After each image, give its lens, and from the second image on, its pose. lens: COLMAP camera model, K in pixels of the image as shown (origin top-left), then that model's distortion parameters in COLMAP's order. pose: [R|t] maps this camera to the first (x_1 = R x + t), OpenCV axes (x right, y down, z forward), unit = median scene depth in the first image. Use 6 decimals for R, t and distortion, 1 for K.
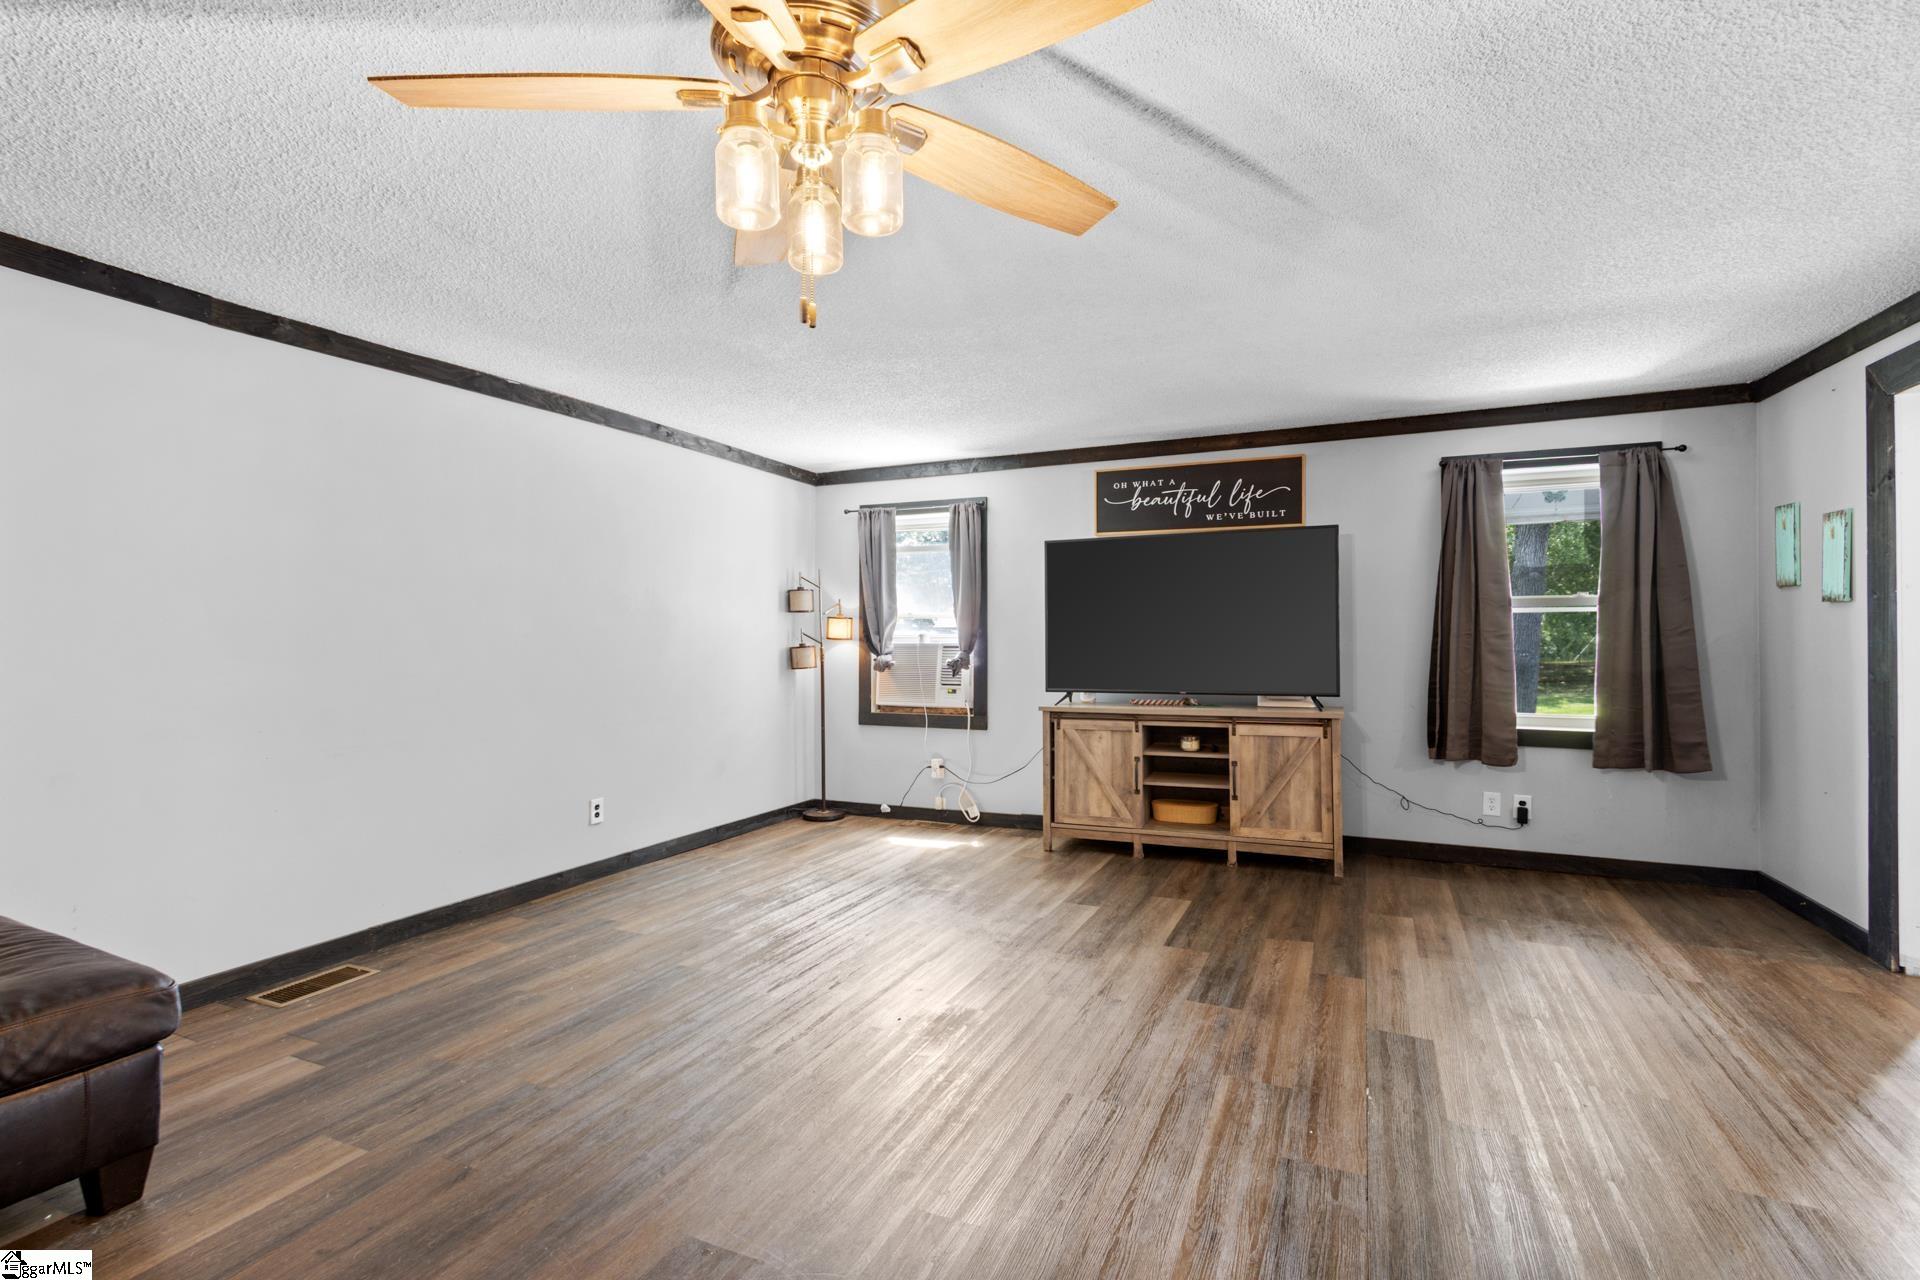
lens RADIAL K [[887.0, 0, 955.6], [0, 887.0, 641.6], [0, 0, 1]] dist [-0.000311, 0.000593]
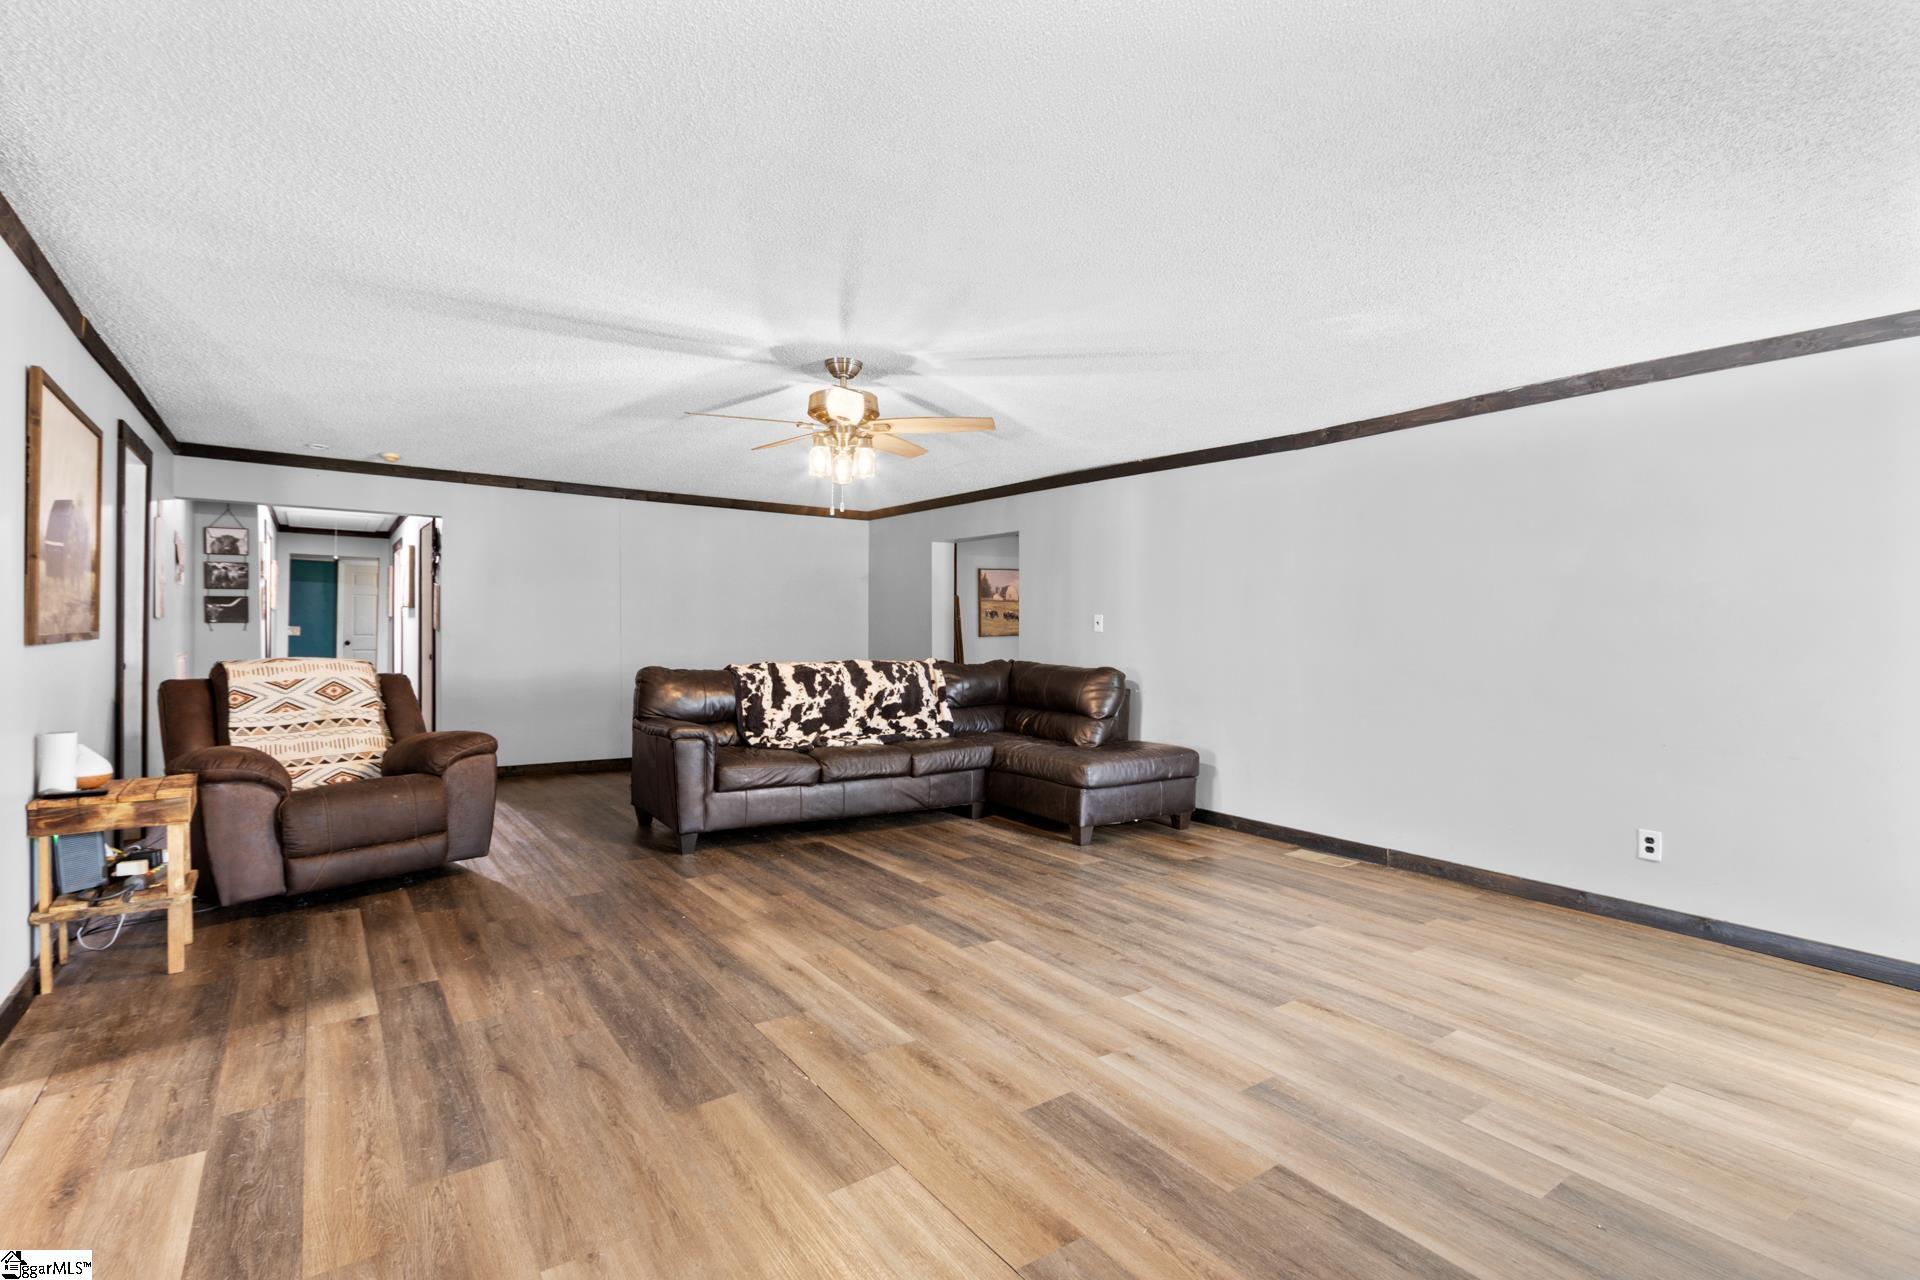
lens RADIAL K [[887.0, 0, 951.7], [0, 887.0, 634.1], [0, 0, 1]] dist [-0.000311, 0.000593]
pose [[-0.489997, 0.002653, -0.871720, 0.598938], [-0.020065, 0.999696, 0.014321, -0.006418], [0.871493, 0.024509, -0.489794, 0.769990]]
